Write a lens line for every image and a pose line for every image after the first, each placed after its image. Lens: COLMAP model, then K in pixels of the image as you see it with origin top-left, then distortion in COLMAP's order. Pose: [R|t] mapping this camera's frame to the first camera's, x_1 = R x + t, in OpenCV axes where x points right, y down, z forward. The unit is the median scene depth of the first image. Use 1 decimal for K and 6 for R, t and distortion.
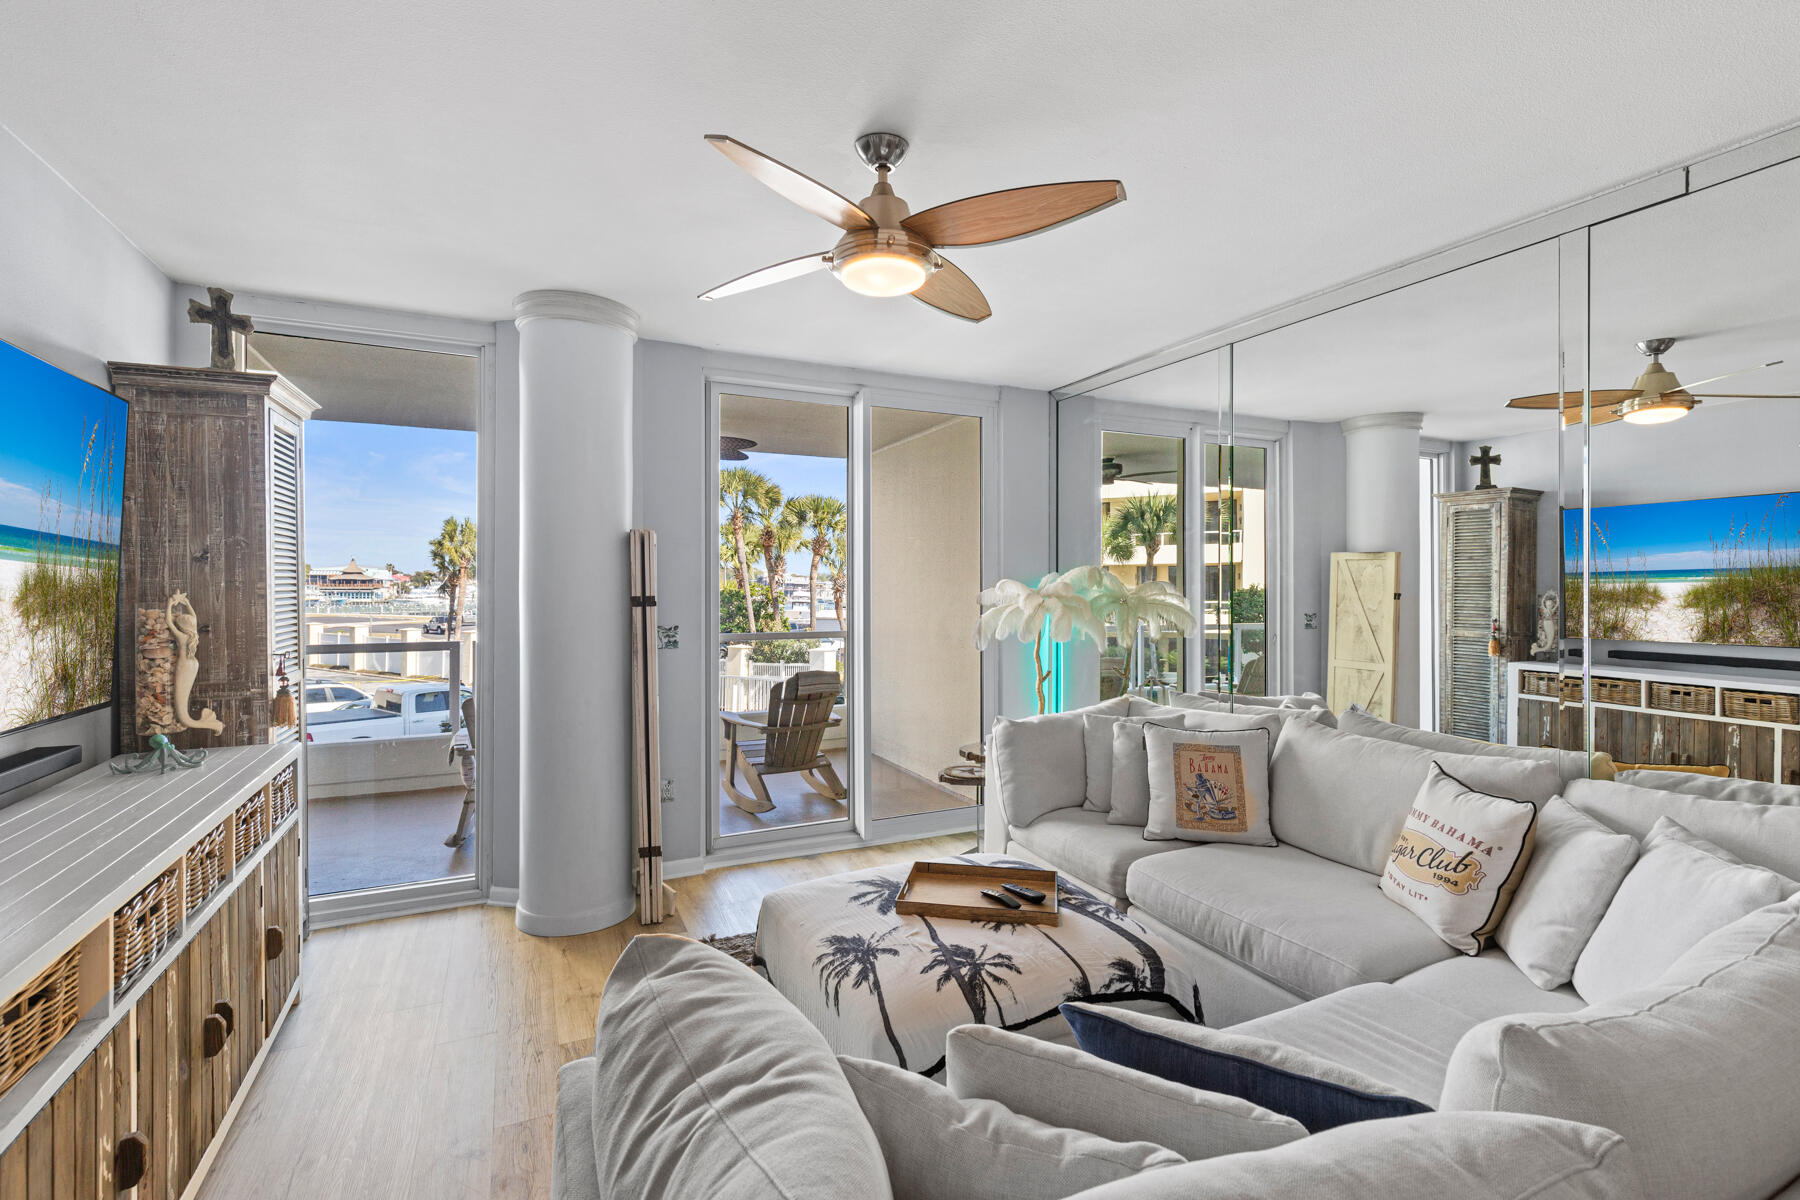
lens RADIAL K [[804.8, 0, 892.4], [0, 804.8, 588.1], [0, 0, 1]] dist [0.007713, -0.000837]
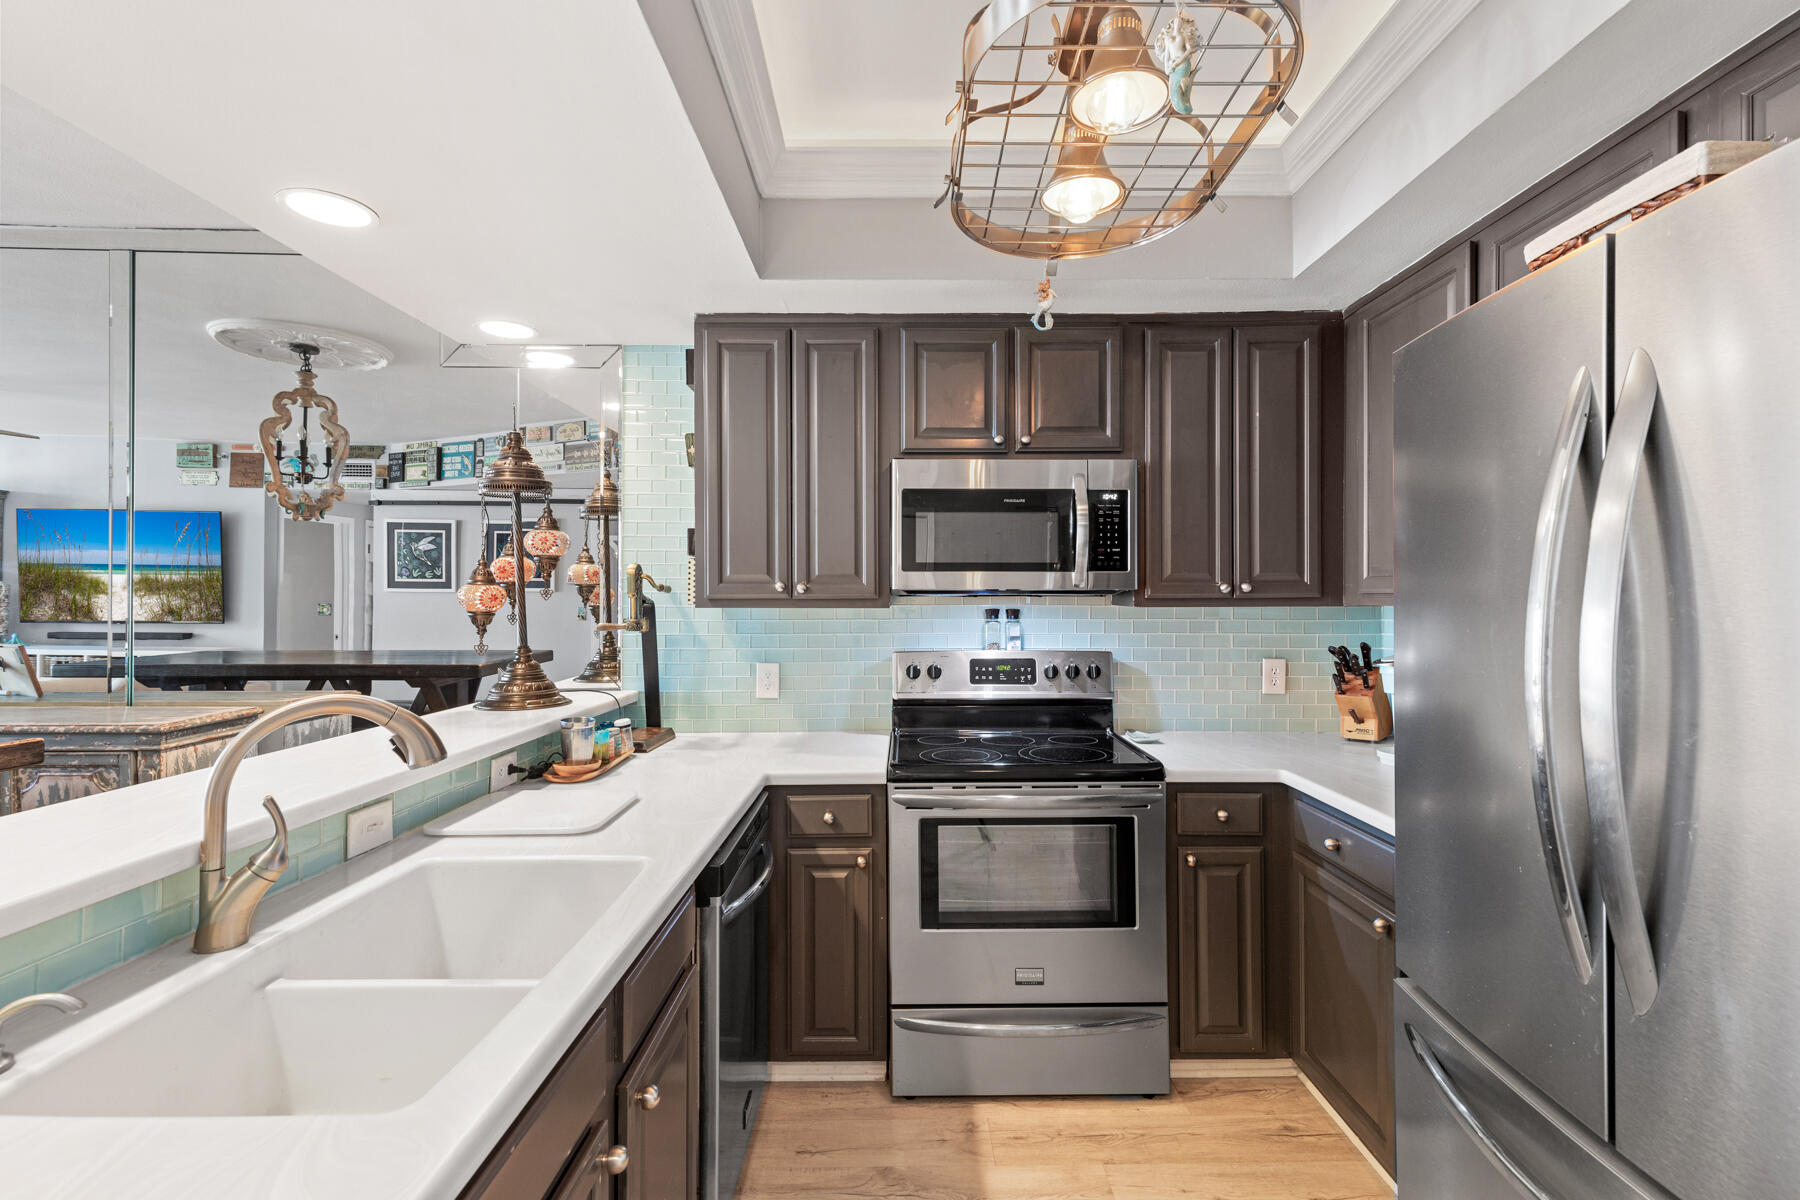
lens RADIAL K [[804.8, 0, 900.3], [0, 804.8, 596.1], [0, 0, 1]] dist [0.007713, -0.000837]
pose [[0.423639, 0.005440, 0.905815, 0.617735], [-0.011169, 0.999937, -0.000781, 0.019913], [-0.905762, -0.009786, 0.423673, -1.144295]]
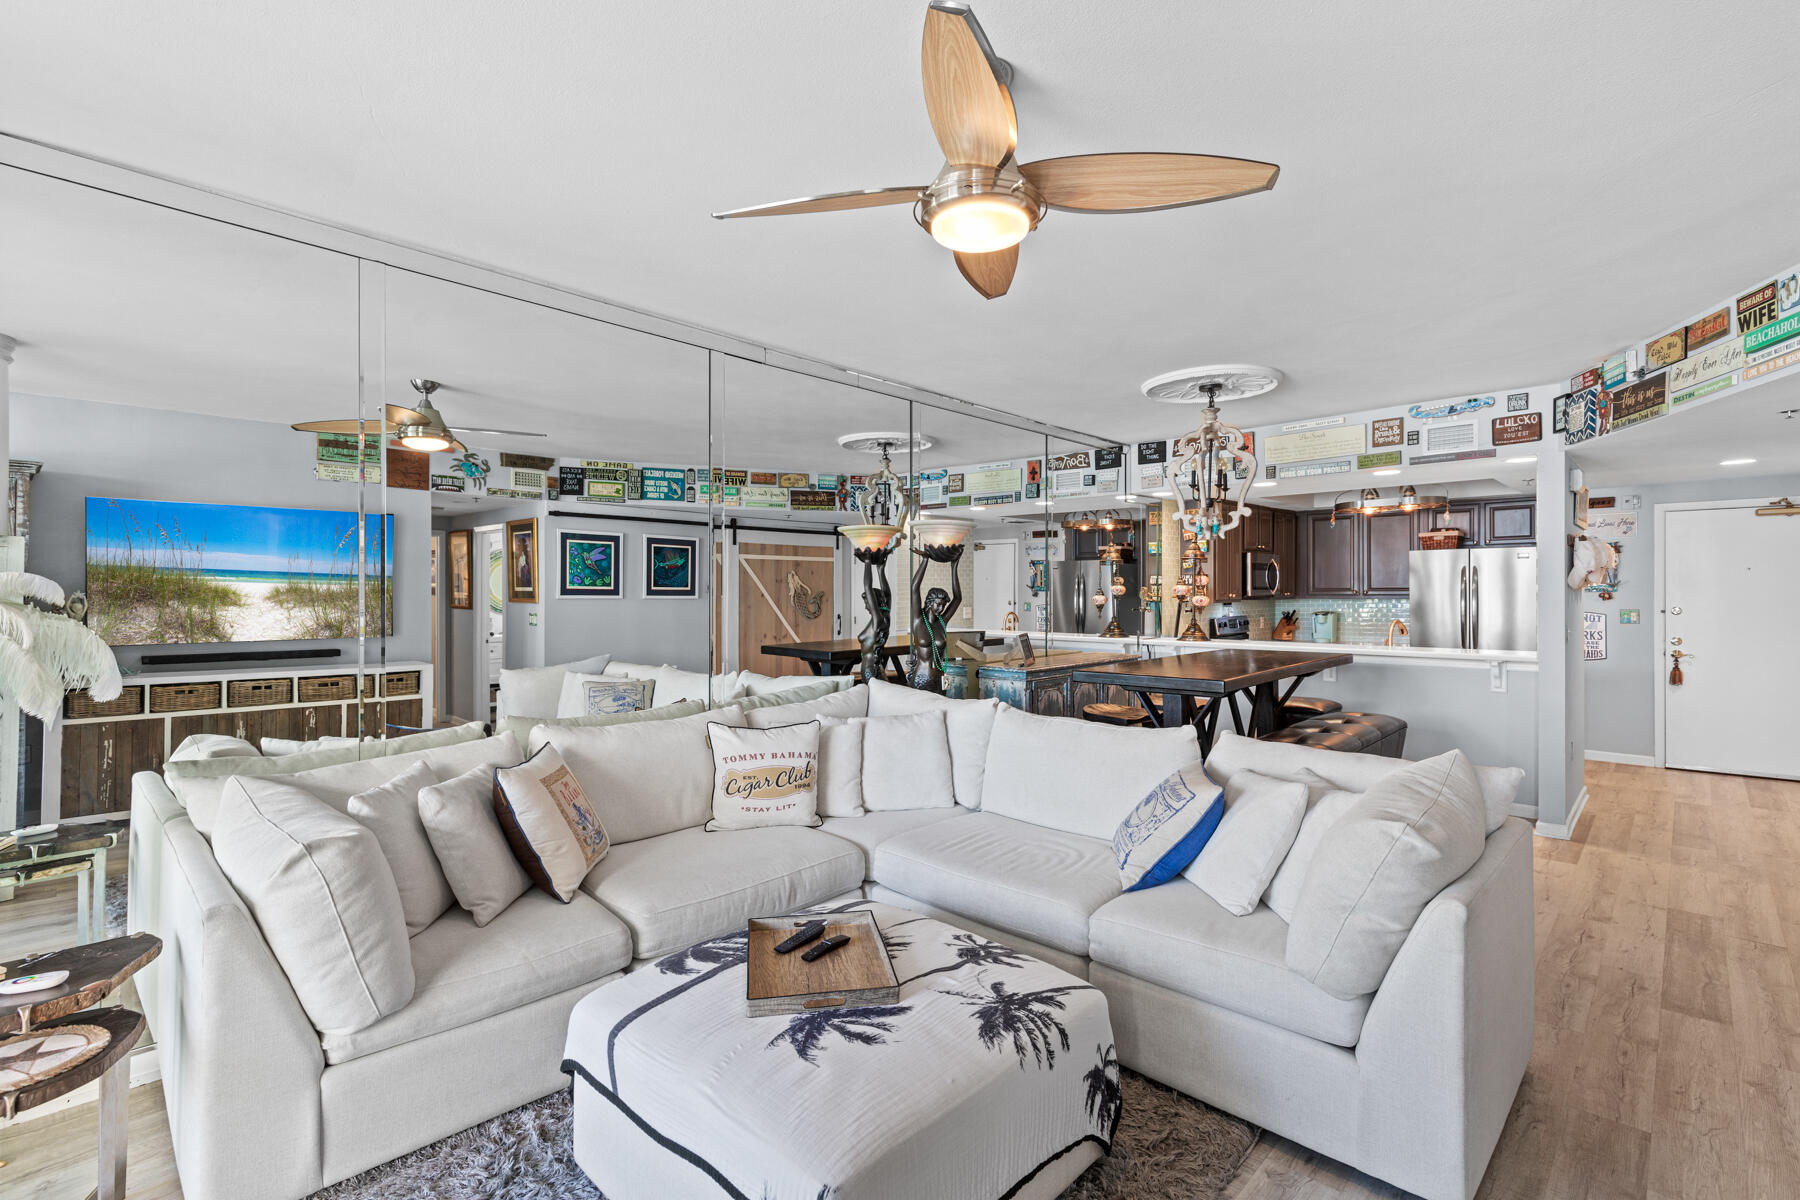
lens RADIAL K [[804.8, 0, 923.0], [0, 804.8, 604.6], [0, 0, 1]] dist [0.007713, -0.000837]
pose [[-0.362169, -0.014092, 0.932006, -0.525274], [-0.000785, 0.999890, 0.014813, 0.005170], [-0.932112, 0.004633, -0.362140, 0.911055]]
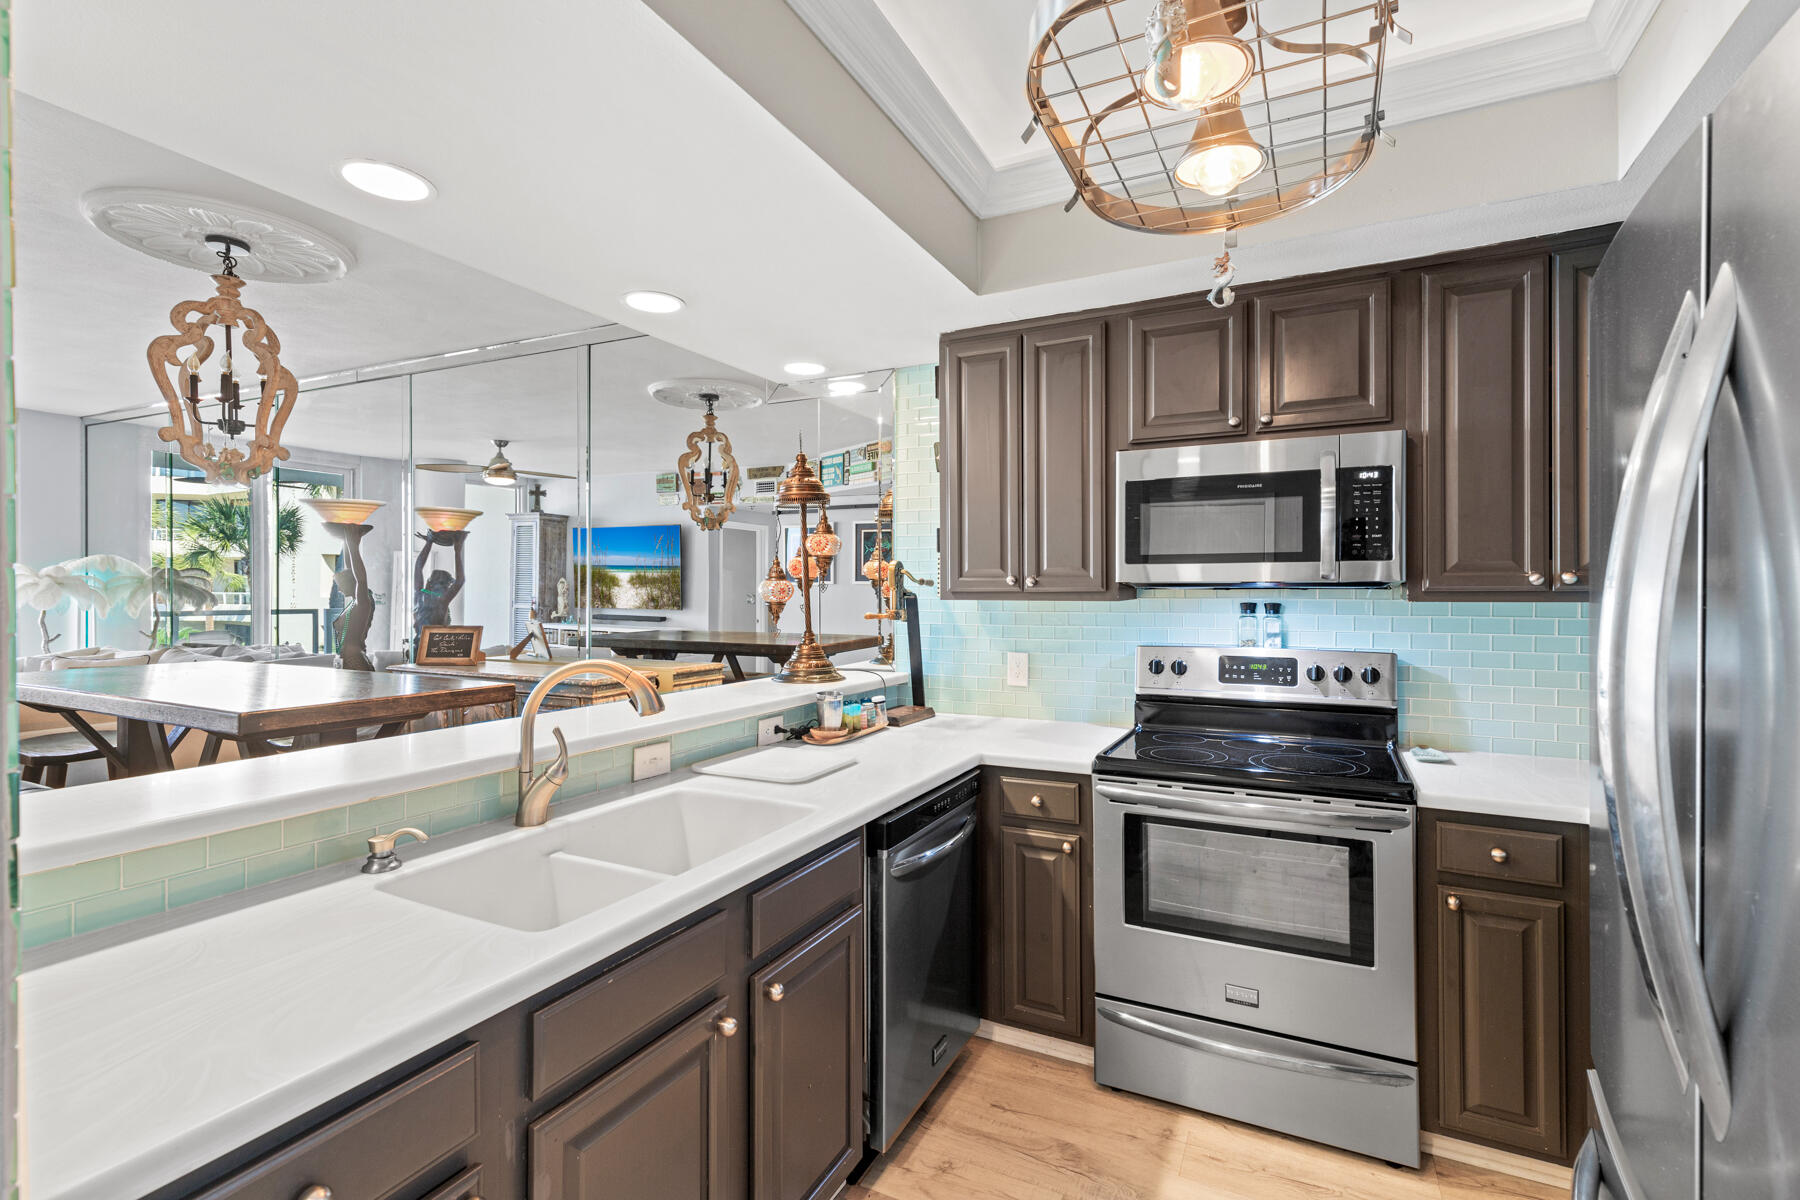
lens RADIAL K [[804.8, 0, 905.7], [0, 804.8, 592.8], [0, 0, 1]] dist [0.007713, -0.000837]
pose [[0.787109, 0.000527, 0.616814, 0.681798], [-0.008738, 0.999909, 0.010296, 0.016683], [-0.616752, -0.013493, 0.787042, -1.297304]]
